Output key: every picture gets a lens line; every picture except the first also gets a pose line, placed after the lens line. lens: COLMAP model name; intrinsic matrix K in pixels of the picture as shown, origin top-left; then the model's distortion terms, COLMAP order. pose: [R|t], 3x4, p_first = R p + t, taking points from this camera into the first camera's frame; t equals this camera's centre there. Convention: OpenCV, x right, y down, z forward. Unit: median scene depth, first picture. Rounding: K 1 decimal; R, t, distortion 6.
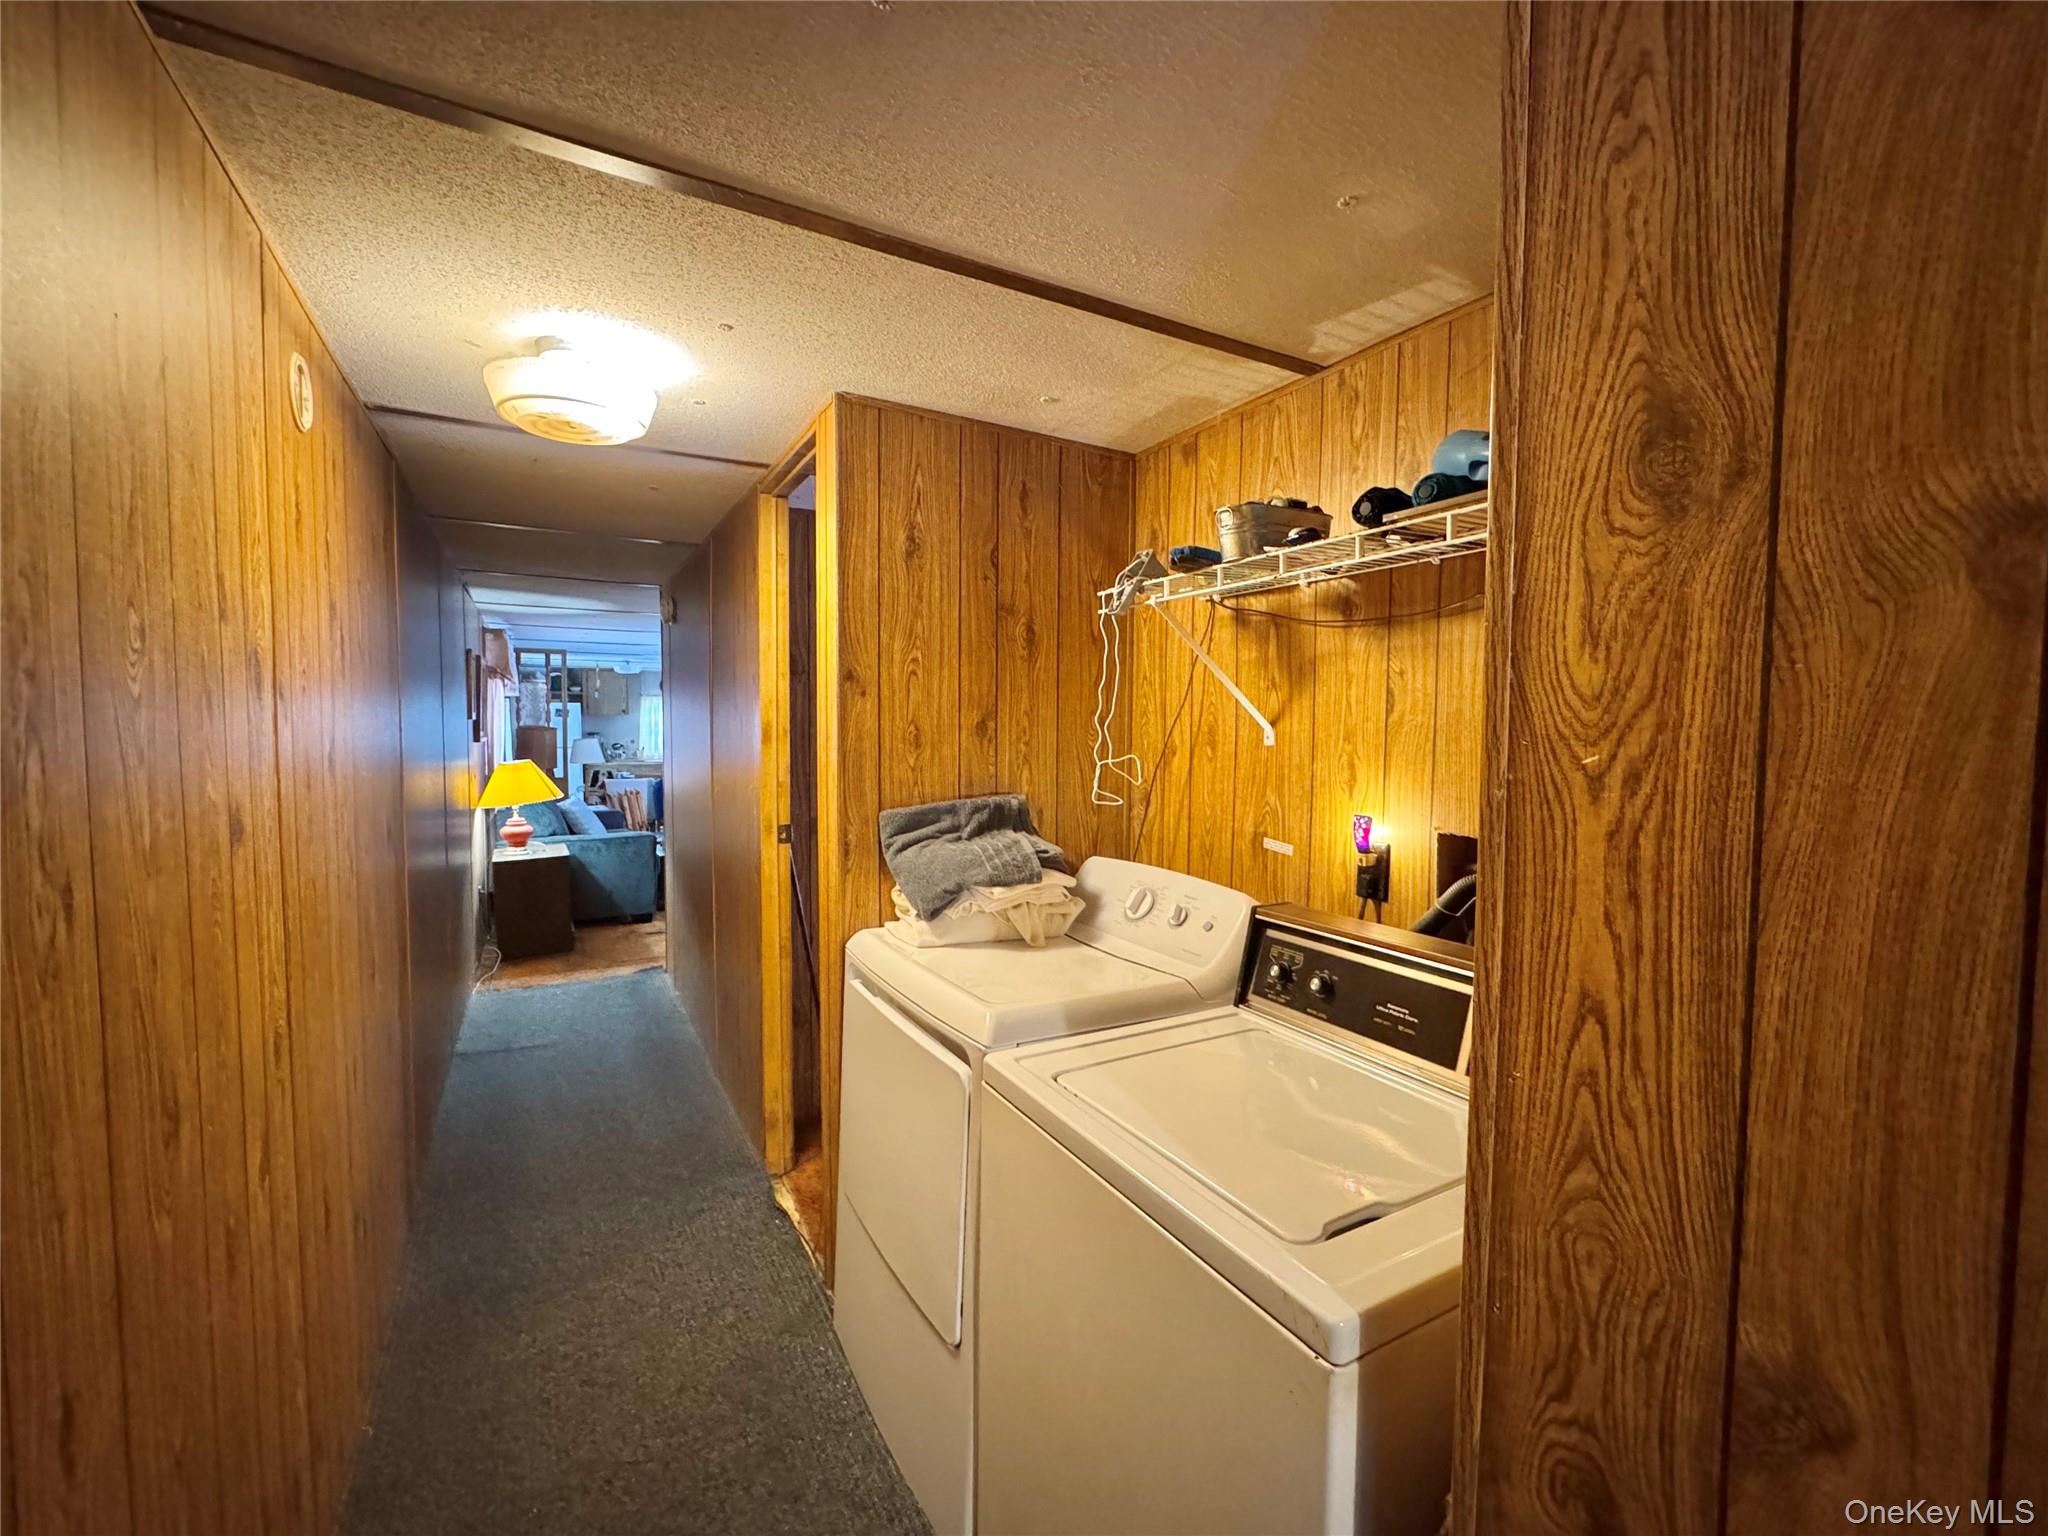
lens RADIAL K [[851.6, 0, 1024.0], [0, 851.6, 768.0], [0, 0, 1]] dist [0.000320, -0.000020]
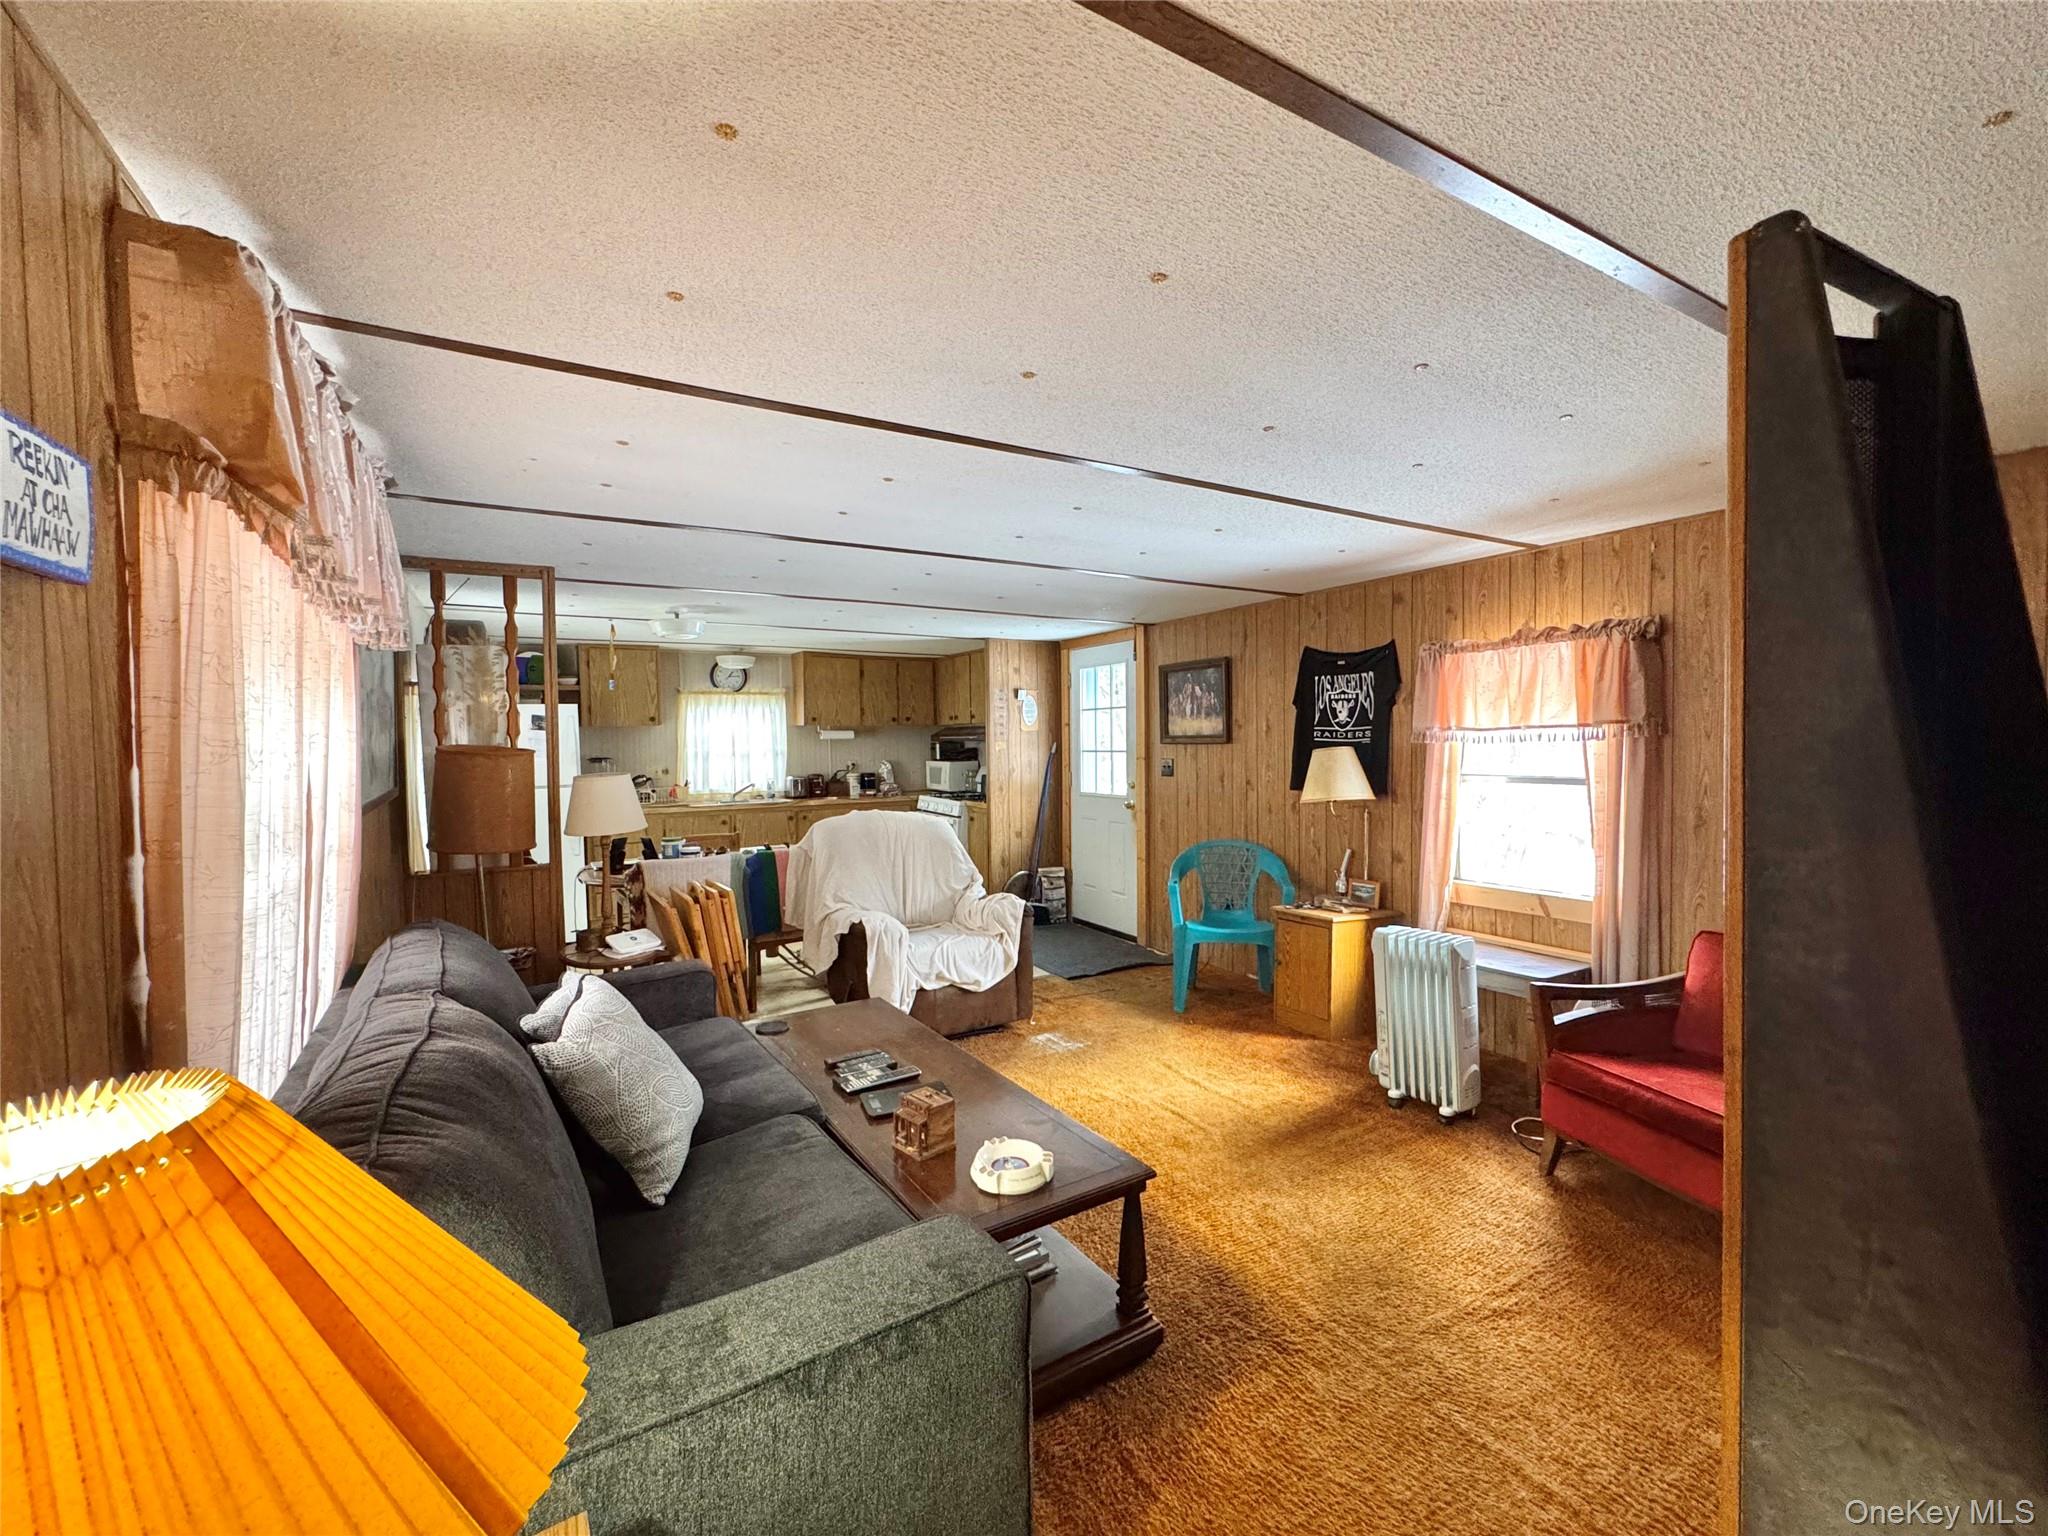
lens RADIAL K [[851.6, 0, 1024.0], [0, 851.6, 768.0], [0, 0, 1]] dist [0.000320, -0.000020]
pose [[0.999717, -0.018945, 0.014396, -0.567452], [0.019245, 0.999595, -0.020969, -0.044624], [-0.013993, 0.021240, 0.999676, 1.047461]]
